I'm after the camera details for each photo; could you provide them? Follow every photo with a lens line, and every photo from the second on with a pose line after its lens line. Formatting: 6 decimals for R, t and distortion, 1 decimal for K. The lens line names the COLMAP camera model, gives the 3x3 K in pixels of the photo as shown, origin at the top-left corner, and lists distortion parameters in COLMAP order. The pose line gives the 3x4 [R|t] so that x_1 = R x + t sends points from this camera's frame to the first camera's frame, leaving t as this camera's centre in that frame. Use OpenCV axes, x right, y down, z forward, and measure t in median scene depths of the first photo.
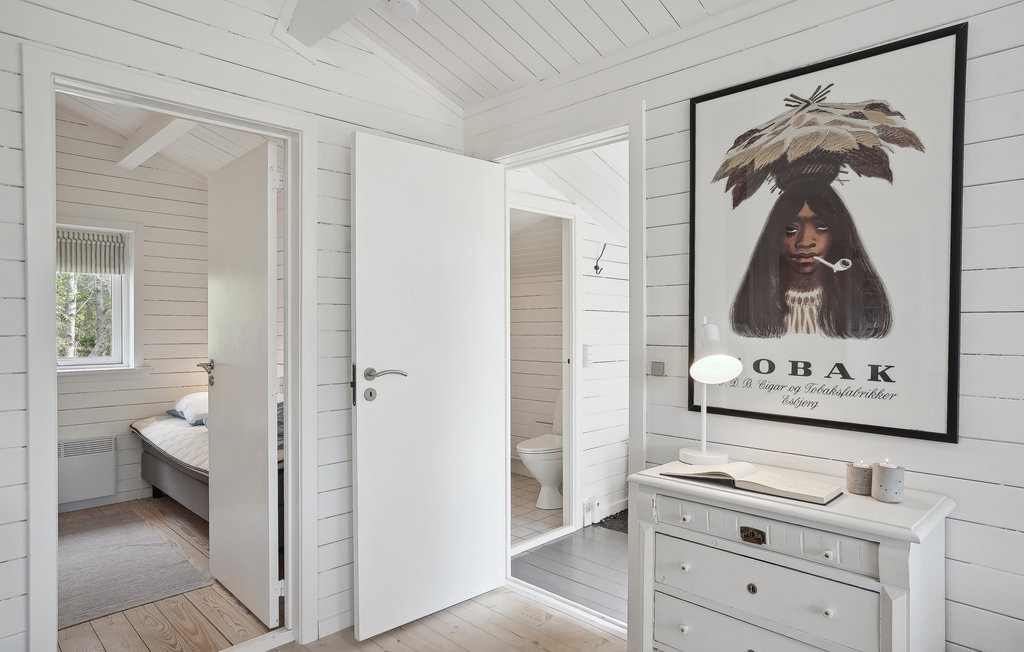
lens RADIAL K [[607.5, 0, 512.0], [0, 607.5, 326.0], [0, 0, 1]] dist [-0.038115, 0.031079]
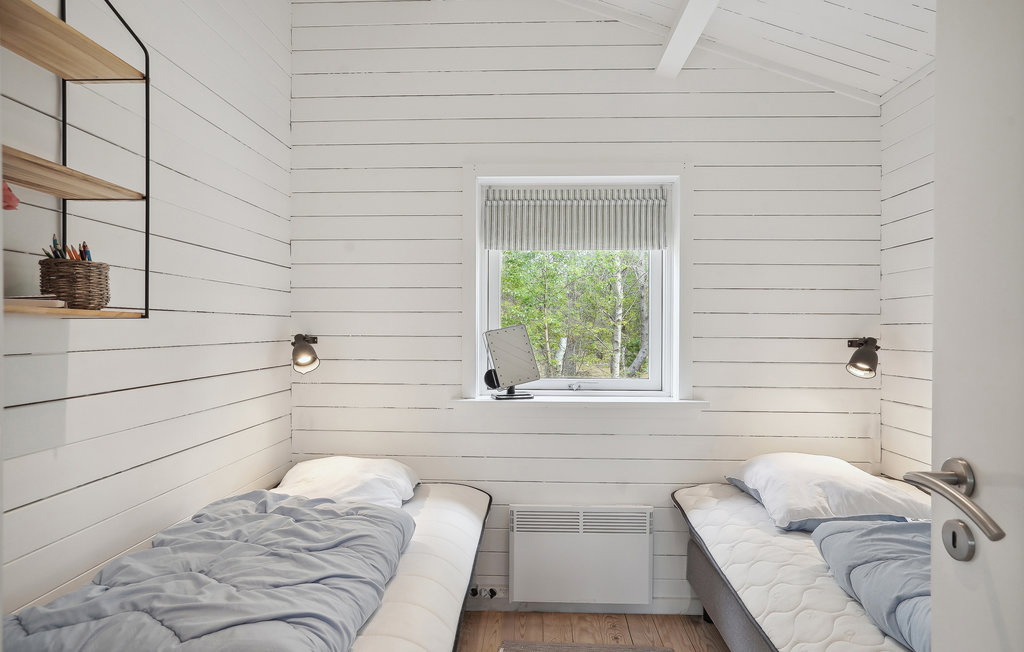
lens RADIAL K [[607.5, 0, 512.0], [0, 607.5, 326.0], [0, 0, 1]] dist [-0.038115, 0.031079]
pose [[0.682820, 0.000679, -0.730586, -0.653533], [-0.009617, 0.999921, -0.008059, 0.002984], [0.730523, 0.012528, 0.682773, 1.009014]]
